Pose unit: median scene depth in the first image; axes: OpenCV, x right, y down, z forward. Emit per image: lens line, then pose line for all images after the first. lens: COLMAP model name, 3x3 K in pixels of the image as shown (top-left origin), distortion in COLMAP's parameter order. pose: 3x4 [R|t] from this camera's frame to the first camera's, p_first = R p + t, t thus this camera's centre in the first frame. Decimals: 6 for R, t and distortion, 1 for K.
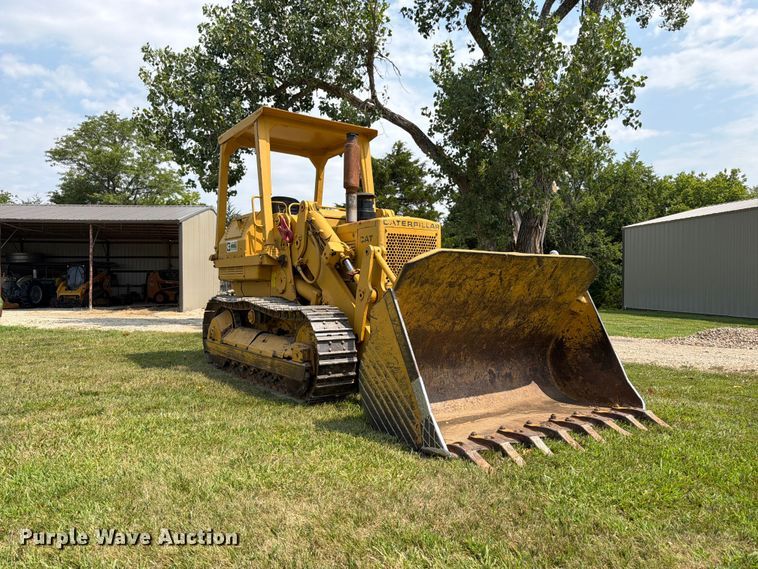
lens RADIAL K [[542.7, 0, 377.9], [0, 542.7, 288.4], [0, 0, 1]] dist [0.044909, -0.048196]
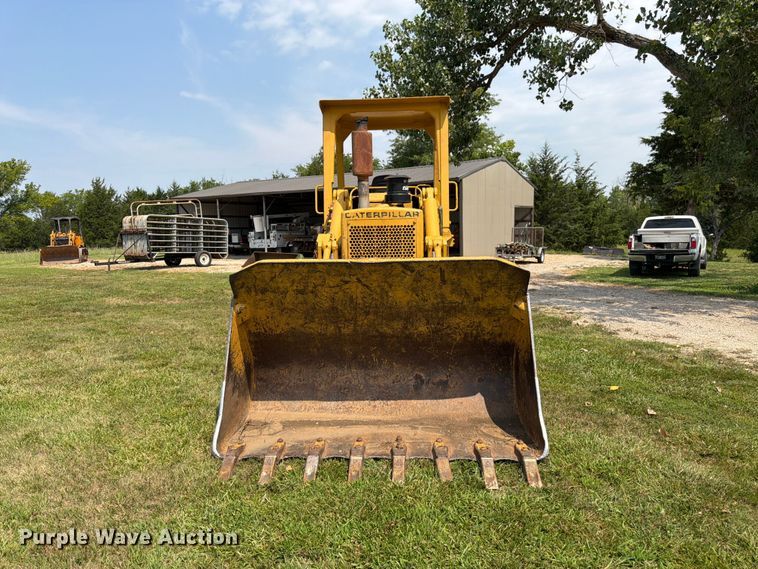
lens RADIAL K [[536.3, 0, 379.8], [0, 536.3, 299.2], [0, 0, 1]] dist [0.128167, -0.170854]
pose [[0.800148, 0.057214, -0.597068, 0.706920], [0.018806, 0.992558, 0.120313, -0.092753], [0.599508, -0.107497, 0.793117, 0.245613]]
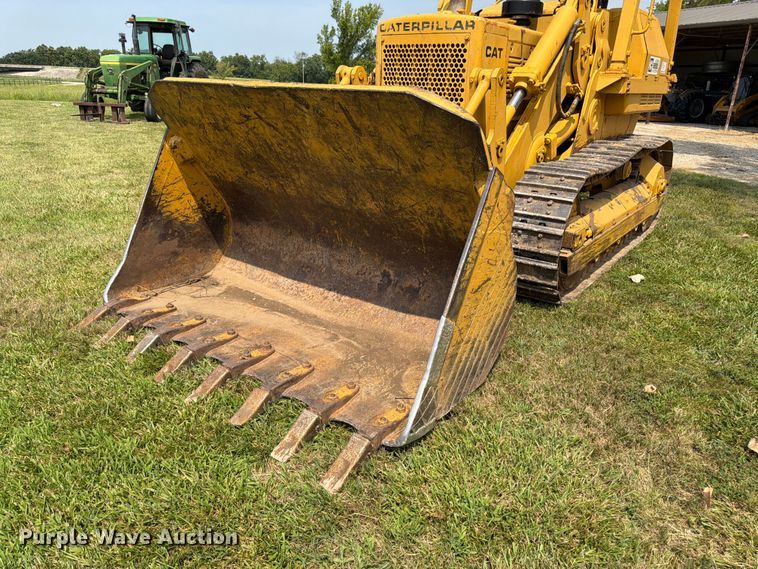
lens RADIAL K [[529.3, 0, 380.0], [0, 529.3, 296.1], [0, 0, 1]] dist [0.040703, -0.054750]
pose [[0.321735, 0.359549, -0.875906, 0.783307], [-0.032498, 0.928742, 0.369300, -0.058570], [0.946272, -0.090352, 0.310494, 0.802015]]
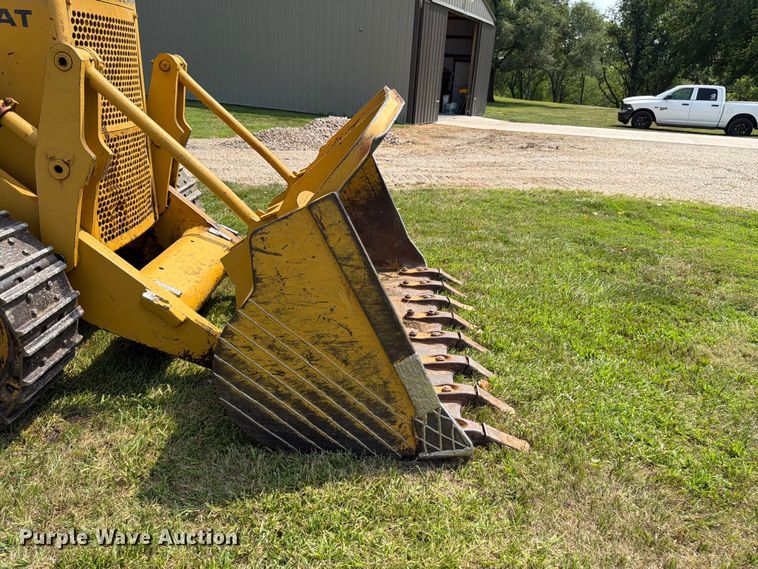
lens RADIAL K [[542.7, 0, 377.9], [0, 542.7, 288.4], [0, 0, 1]] dist [0.044909, -0.048196]
pose [[0.550380, -0.285277, 0.784665, -0.269018], [-0.051670, 0.926375, 0.373040, -0.077734], [-0.833314, -0.245858, 0.495118, 0.562789]]
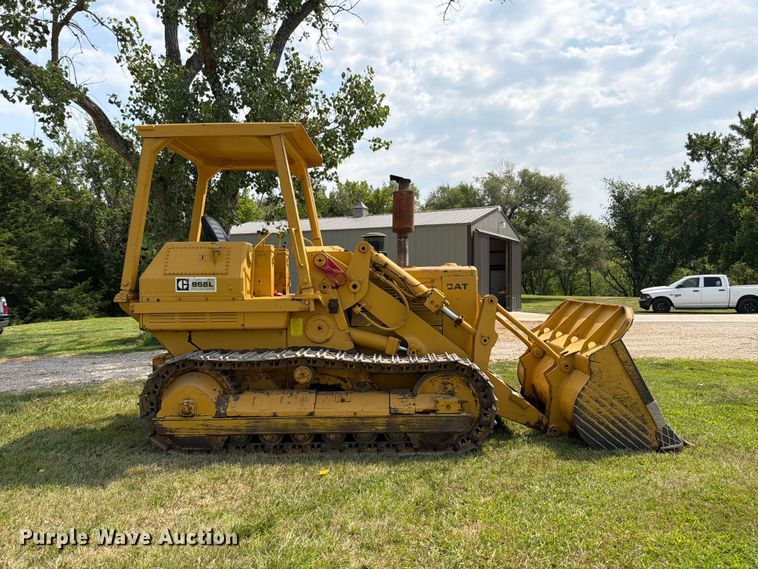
lens RADIAL K [[529.3, 0, 380.0], [0, 529.3, 296.1], [0, 0, 1]] dist [0.040703, -0.054750]
pose [[0.577551, -0.039144, 0.815415, -1.066964], [0.018482, 0.999221, 0.034877, -0.124384], [-0.816145, -0.005073, 0.577825, 0.571462]]
